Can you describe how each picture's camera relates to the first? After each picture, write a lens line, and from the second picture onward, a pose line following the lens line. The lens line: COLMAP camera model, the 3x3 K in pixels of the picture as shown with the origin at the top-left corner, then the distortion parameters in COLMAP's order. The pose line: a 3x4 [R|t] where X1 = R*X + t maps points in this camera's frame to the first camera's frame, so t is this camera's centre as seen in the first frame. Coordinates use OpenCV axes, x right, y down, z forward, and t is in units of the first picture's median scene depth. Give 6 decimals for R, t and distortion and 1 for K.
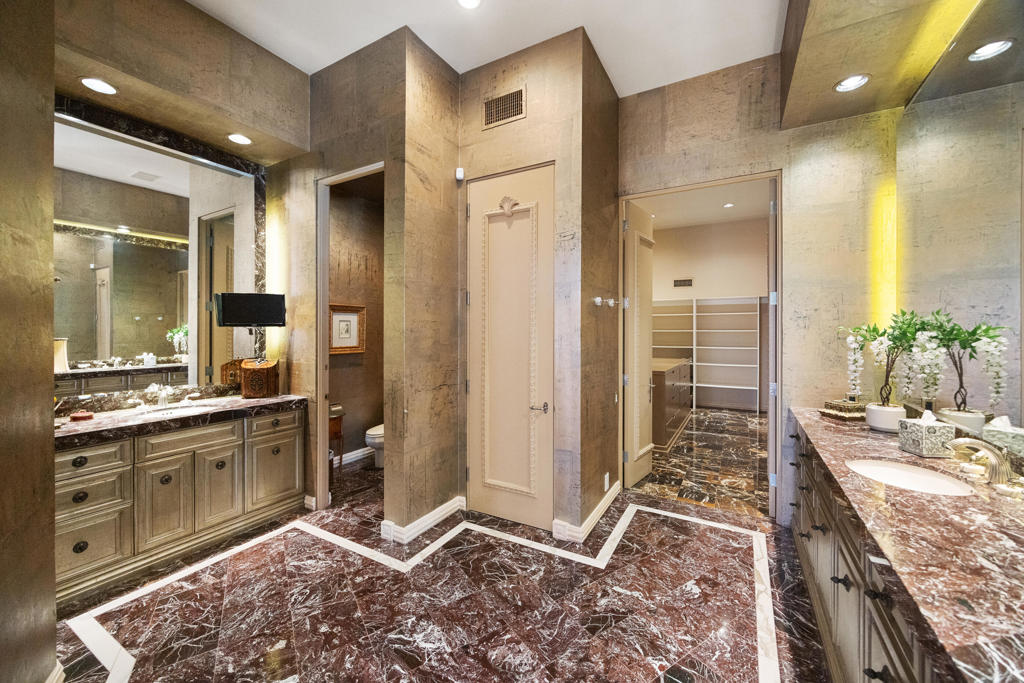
lens RADIAL K [[403.2, 0, 513.7], [0, 403.2, 336.5], [0, 0, 1]] dist [0.002348, 0.000116]
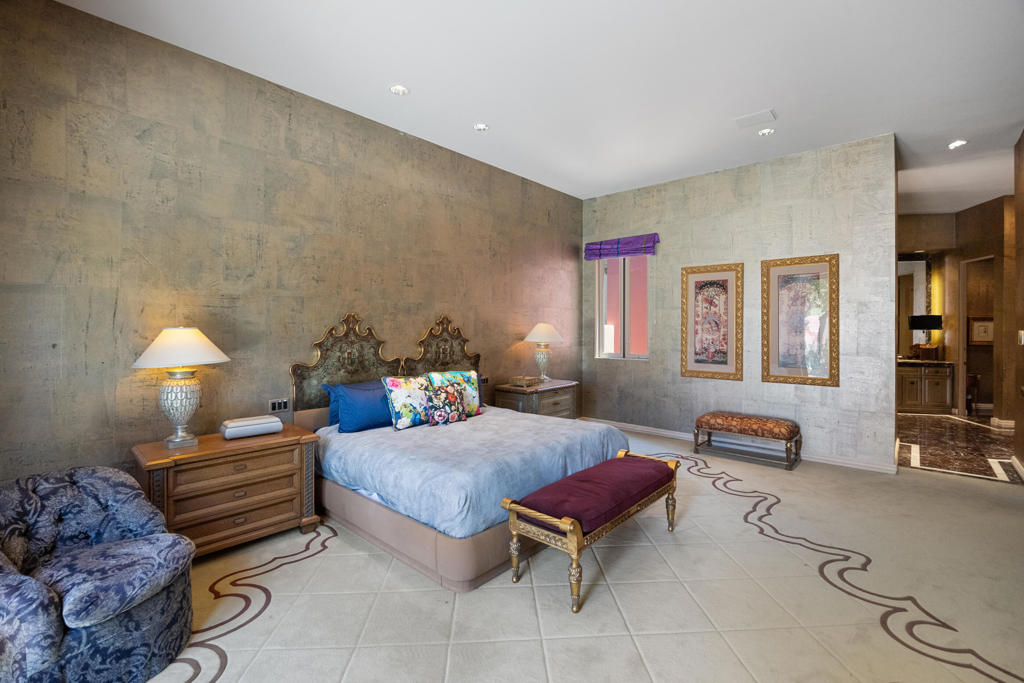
lens RADIAL K [[448.9, 0, 508.6], [0, 448.9, 332.2], [0, 0, 1]] dist [-0.016276, 0.000494]
pose [[0.264824, 0.002234, -0.964294, 1.037769], [-0.005040, 0.999987, 0.000932, -0.002354], [0.964284, 0.004613, 0.264831, -1.756640]]
